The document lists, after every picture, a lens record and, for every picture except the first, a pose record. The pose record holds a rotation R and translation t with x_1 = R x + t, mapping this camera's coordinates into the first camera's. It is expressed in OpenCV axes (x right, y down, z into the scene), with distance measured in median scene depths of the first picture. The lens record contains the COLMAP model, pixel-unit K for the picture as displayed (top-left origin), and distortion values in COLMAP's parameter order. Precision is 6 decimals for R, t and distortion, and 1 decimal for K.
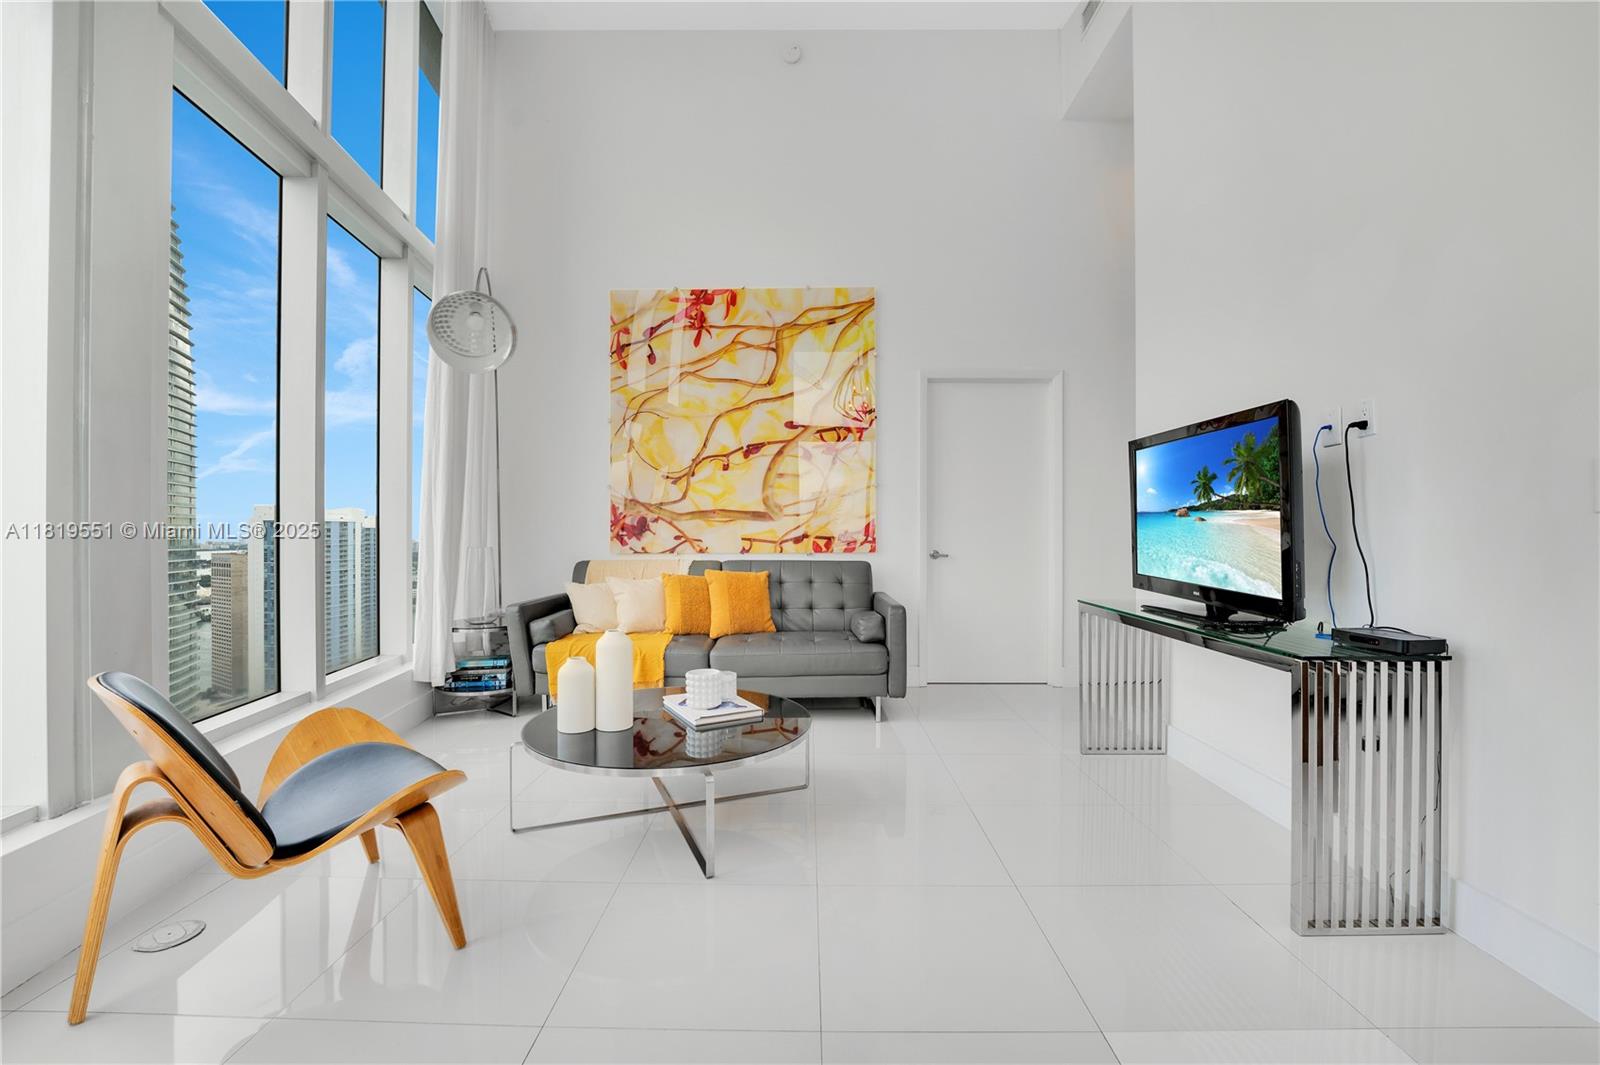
lens RADIAL K [[679.5, 0, 798.1], [0, 679.5, 531.8], [0, 0, 1]] dist [-0.001427, -0.000006]
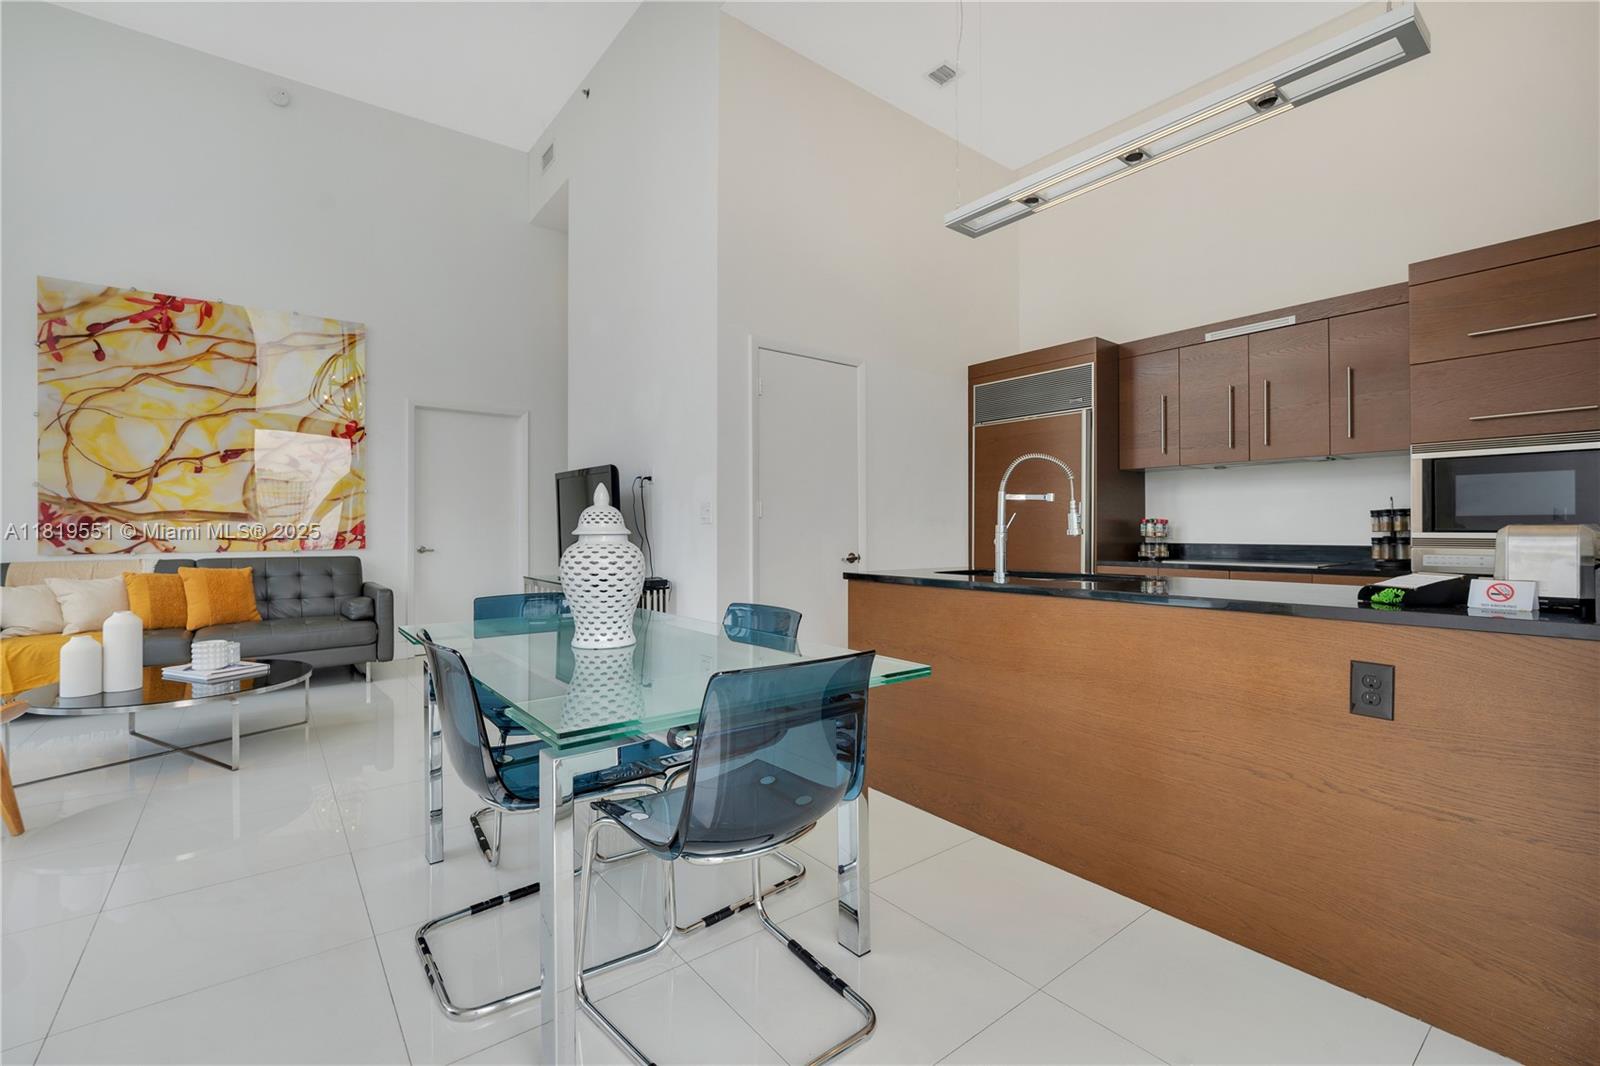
lens RADIAL K [[693.4, 0, 796.5], [0, 693.4, 527.0], [0, 0, 1]] dist [-0.002983, 0.000125]
pose [[0.780756, 0.001668, 0.624834, -0.053036], [0.000995, 0.999992, -0.003913, -0.002121], [-0.624835, 0.003676, 0.780748, -0.406638]]
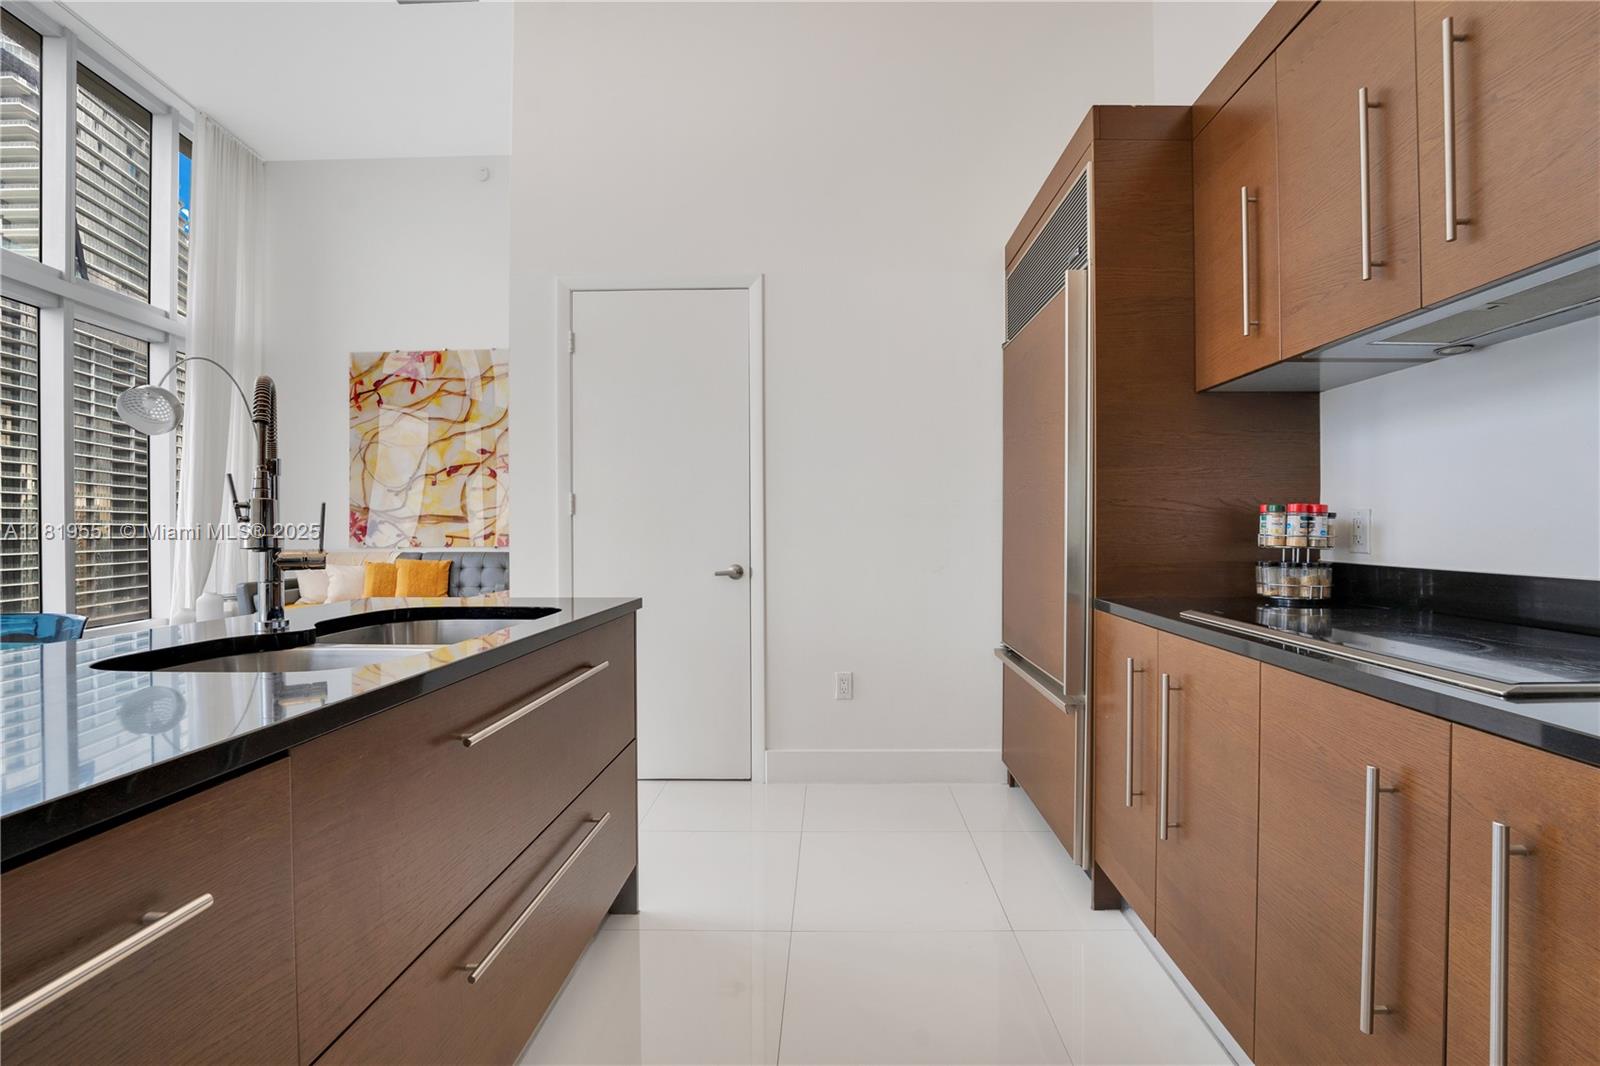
lens RADIAL K [[693.4, 0, 796.5], [0, 693.4, 527.0], [0, 0, 1]] dist [-0.002983, 0.000125]
pose [[0.999850, -0.006123, -0.016229, 0.635841], [0.006148, 0.999980, 0.001454, -0.005793], [0.016220, -0.001553, 0.999867, -0.363633]]
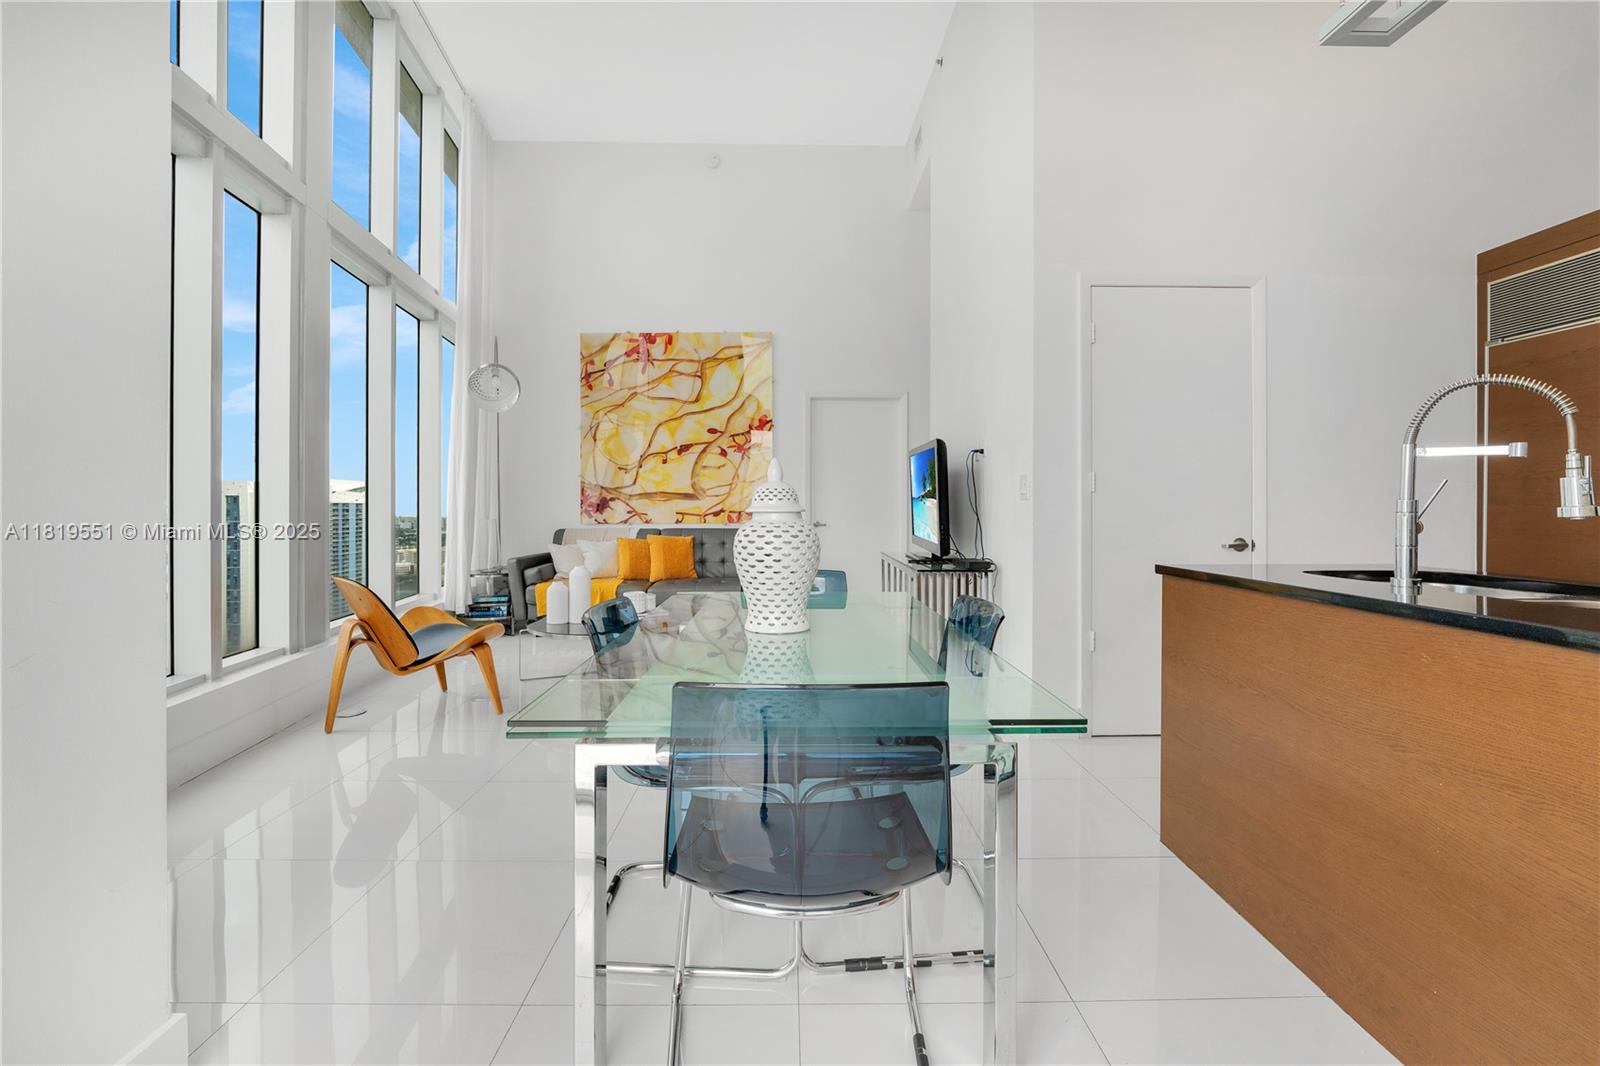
lens RADIAL K [[680.0, 0, 800.2], [0, 680.0, 507.6], [0, 0, 1]] dist [0.001267, 0.000121]
pose [[0.999414, -0.001213, 0.034204, 0.122525], [0.001158, 0.999998, 0.001623, -0.002806], [-0.034206, -0.001583, 0.999414, -0.396115]]
